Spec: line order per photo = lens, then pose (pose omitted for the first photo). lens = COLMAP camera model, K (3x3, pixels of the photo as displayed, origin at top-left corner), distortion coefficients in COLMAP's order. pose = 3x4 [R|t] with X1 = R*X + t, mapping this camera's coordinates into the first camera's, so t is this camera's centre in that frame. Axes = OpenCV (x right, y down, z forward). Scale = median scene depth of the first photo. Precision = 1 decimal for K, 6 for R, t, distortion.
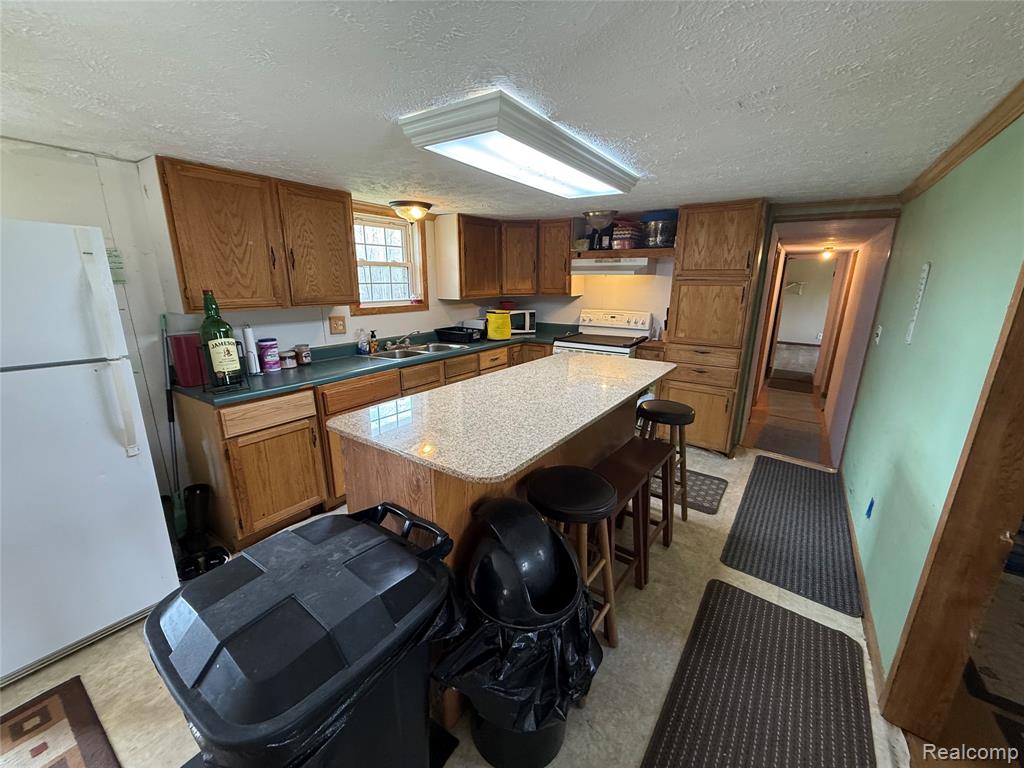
lens RADIAL K [[407.7, 0, 510.2], [0, 407.7, 383.9], [0, 0, 1]] dist [0.004476, -0.002590]
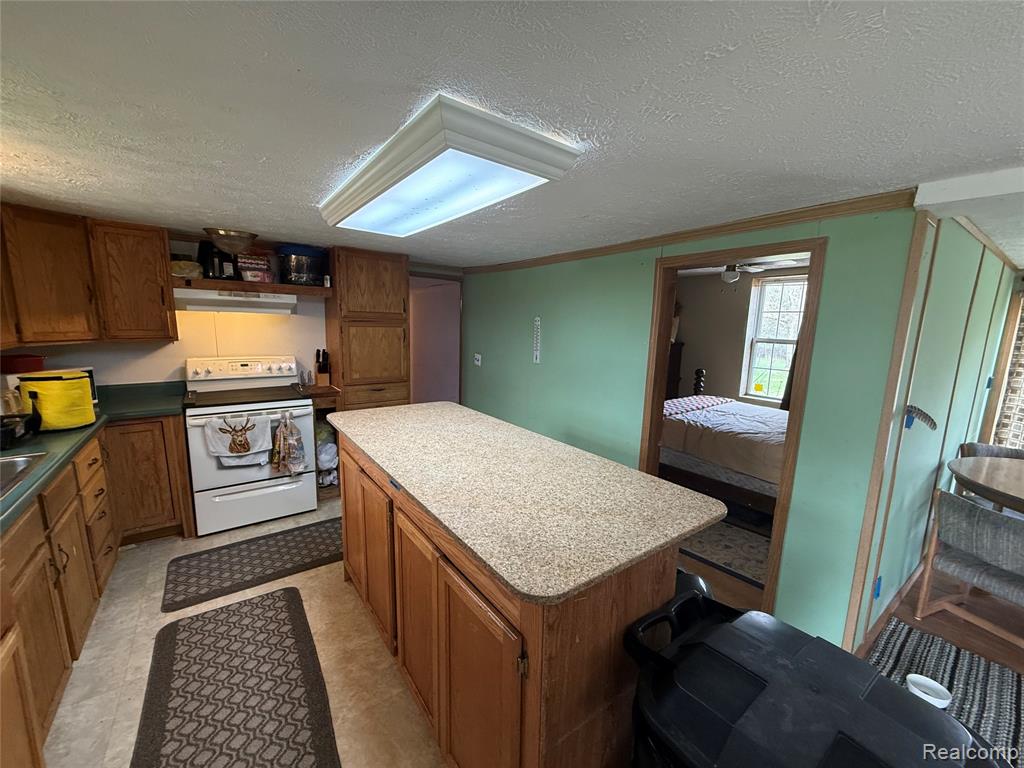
lens RADIAL K [[407.7, 0, 508.6], [0, 407.7, 384.6], [0, 0, 1]] dist [0.004476, -0.002590]
pose [[0.329865, -0.141372, 0.933383, -0.362868], [0.207388, 0.975422, 0.074446, -0.092368], [-0.920966, 0.169015, 0.351076, 0.304506]]
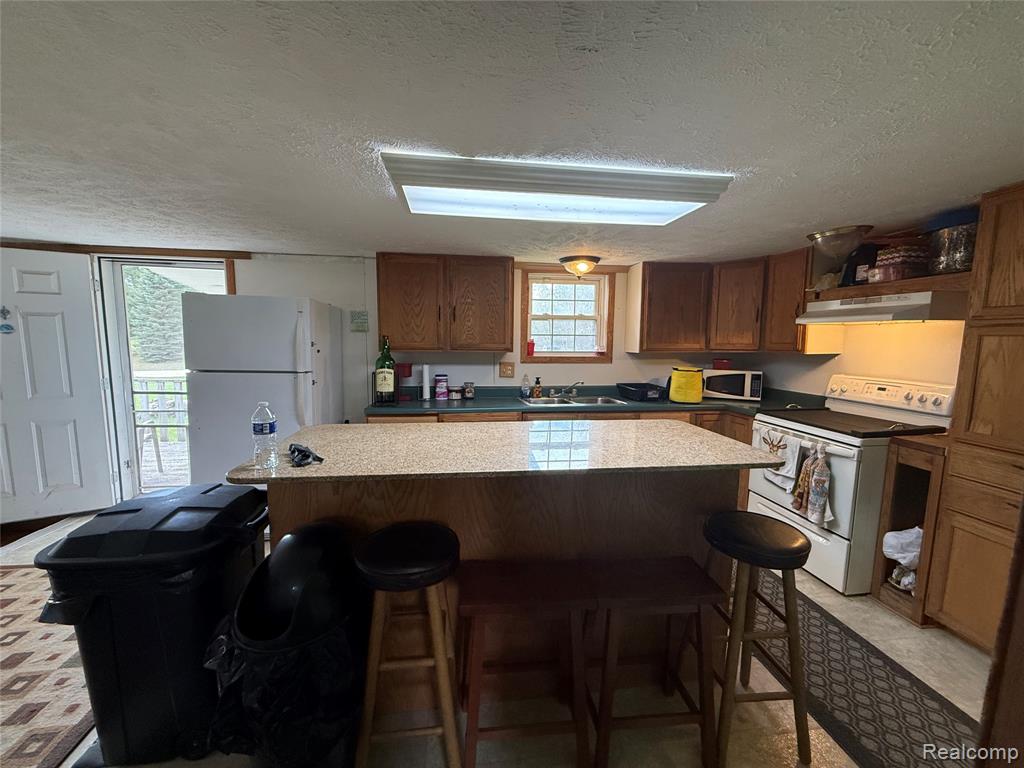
lens RADIAL K [[407.7, 0, 509.7], [0, 407.7, 384.3], [0, 0, 1]] dist [0.004476, -0.002590]
pose [[0.680539, 0.084507, -0.727822, 0.365282], [-0.187824, 0.980256, -0.061805, -0.029906], [0.708230, 0.178763, 0.682975, 0.200549]]
